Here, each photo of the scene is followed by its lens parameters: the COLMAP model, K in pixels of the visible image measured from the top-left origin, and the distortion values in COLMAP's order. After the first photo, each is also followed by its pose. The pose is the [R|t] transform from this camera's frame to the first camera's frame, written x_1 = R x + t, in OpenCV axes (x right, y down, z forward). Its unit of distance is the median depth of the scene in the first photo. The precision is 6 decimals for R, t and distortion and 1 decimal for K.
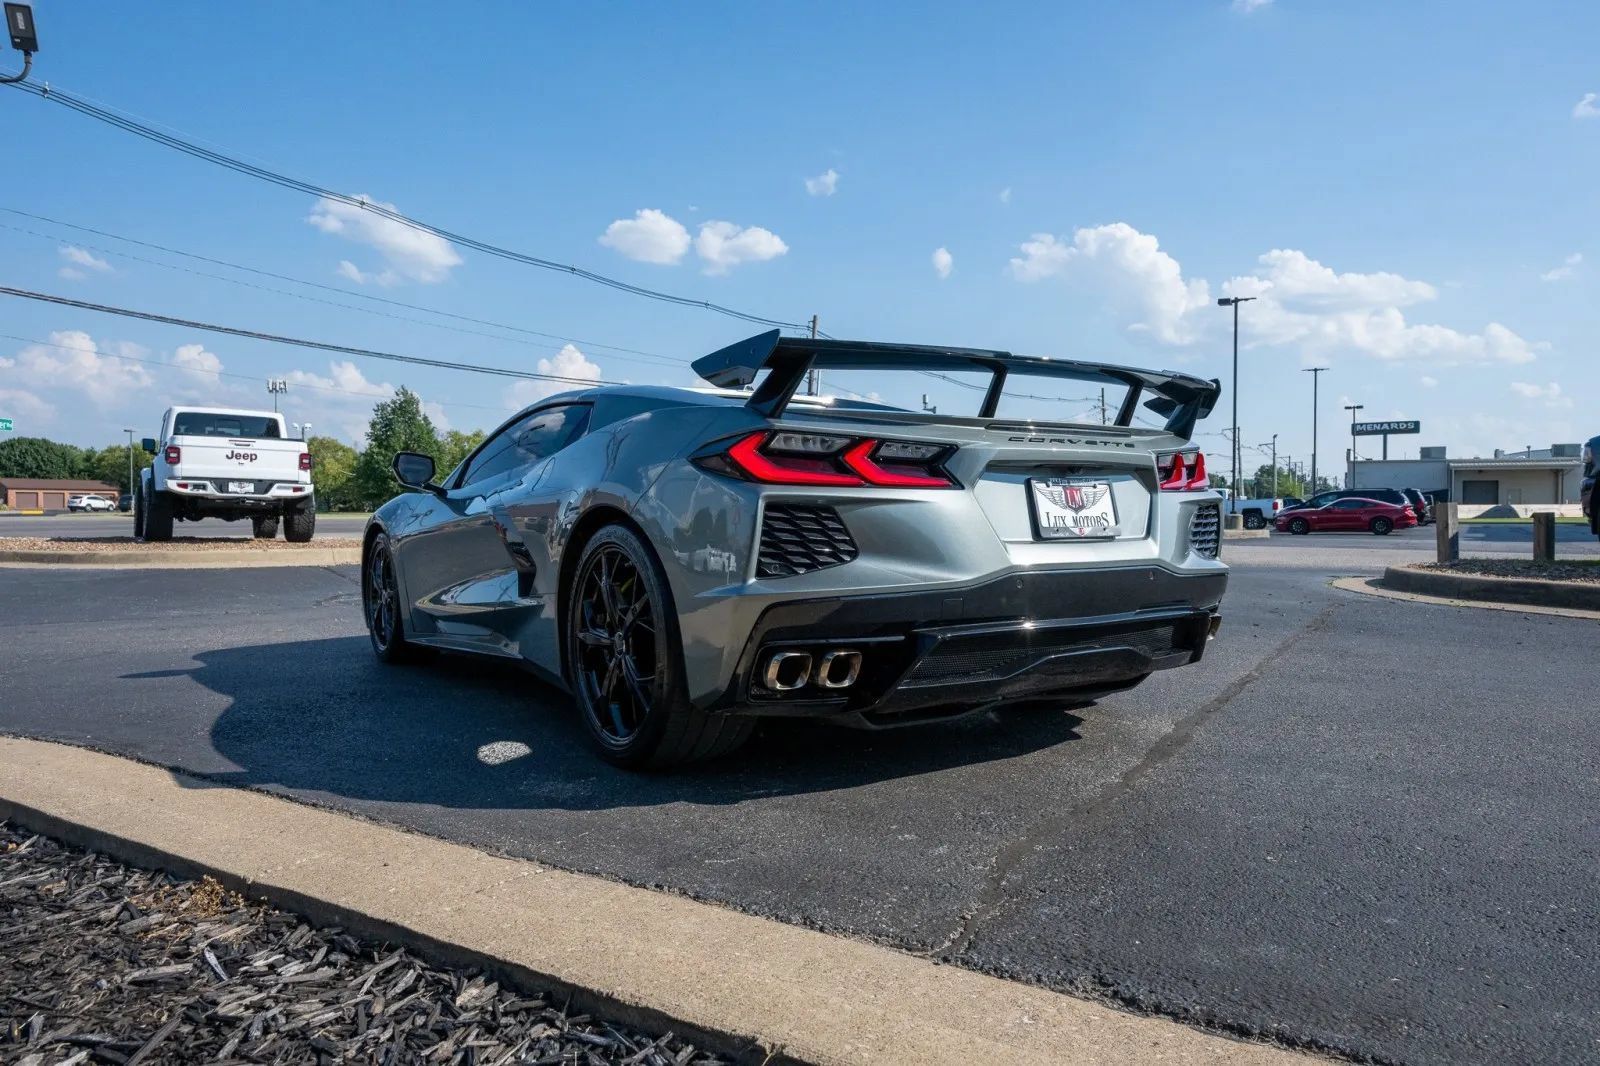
lens RADIAL K [[1056.5, 0, 805.8], [0, 1056.5, 540.0], [0, 0, 1]] dist [0.017257, -0.002464]
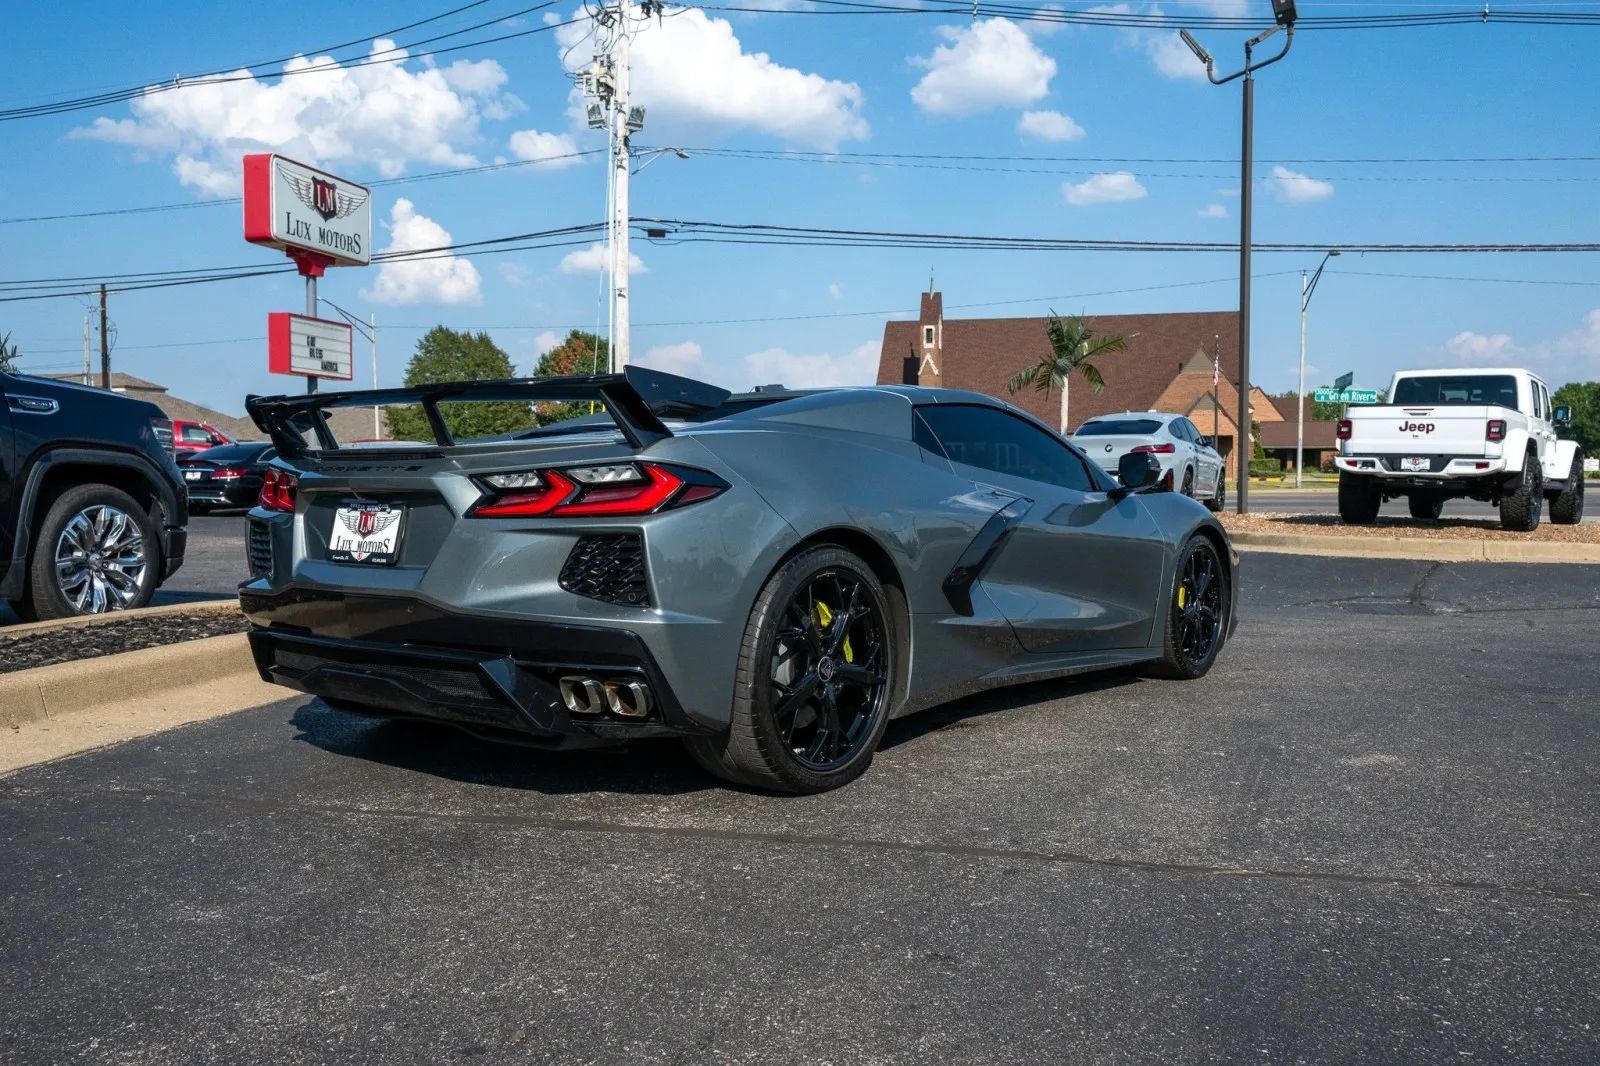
lens RADIAL K [[1308.8, 0, 803.4], [0, 1308.8, 529.9], [0, 0, 1]] dist [0.061637, -0.014114]
pose [[0.325266, 0.039606, -0.944793, 0.306413], [-0.030214, 0.999048, 0.031479, -0.014976], [0.945140, 0.018307, 0.326153, 0.185589]]
